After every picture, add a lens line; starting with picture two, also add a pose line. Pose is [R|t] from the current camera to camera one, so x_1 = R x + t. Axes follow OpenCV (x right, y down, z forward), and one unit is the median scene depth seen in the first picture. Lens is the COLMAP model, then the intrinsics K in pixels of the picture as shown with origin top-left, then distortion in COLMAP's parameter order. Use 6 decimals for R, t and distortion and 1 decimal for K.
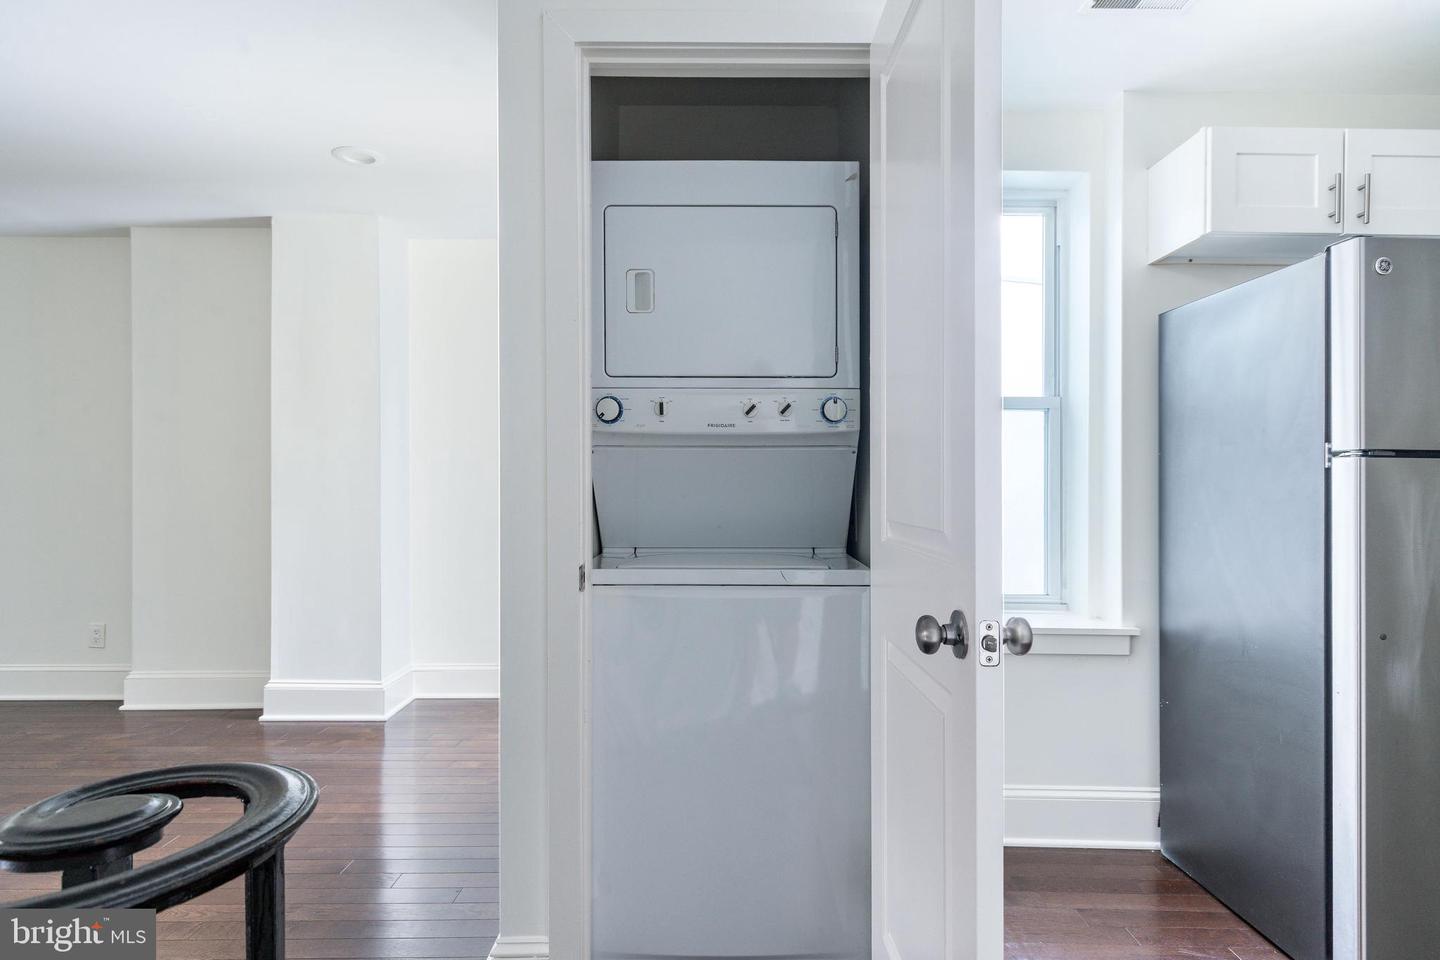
lens RADIAL K [[769.4, 0, 720.0], [0, 769.4, 480.0], [0, 0, 1]] dist [-0.017664, -0.000168]
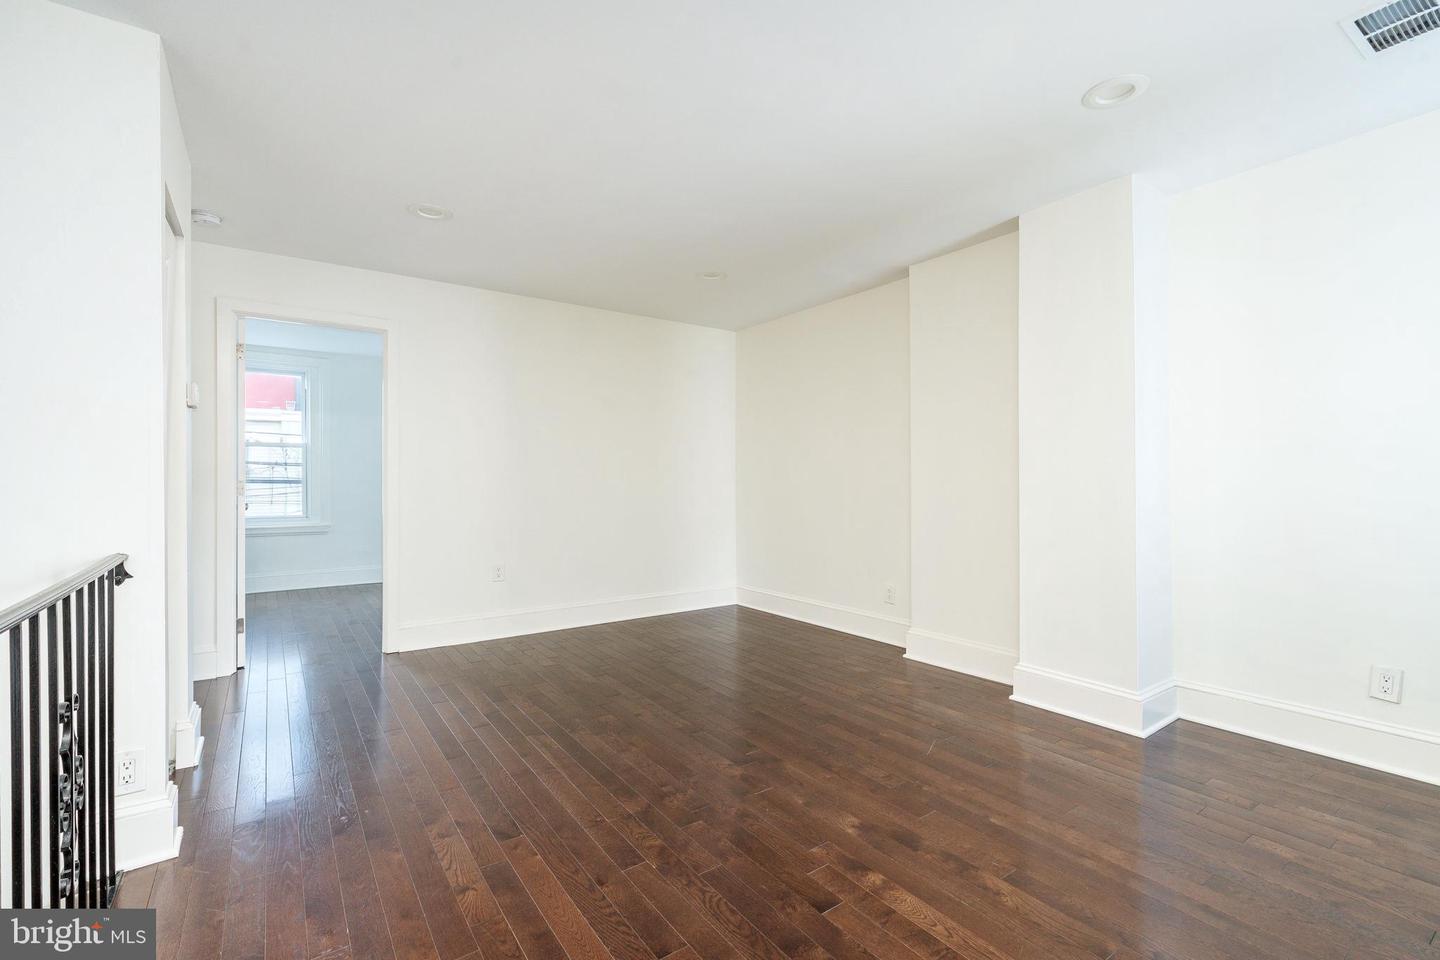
lens RADIAL K [[645.4, 0, 720.0], [0, 645.4, 480.0], [0, 0, 1]] dist [-0.002167, -0.000635]
pose [[0.568062, -0.001719, -0.822984, -0.103711], [0.004472, 0.999990, 0.000998, 0.011297], [0.822974, -0.004247, 0.568064, 0.176558]]
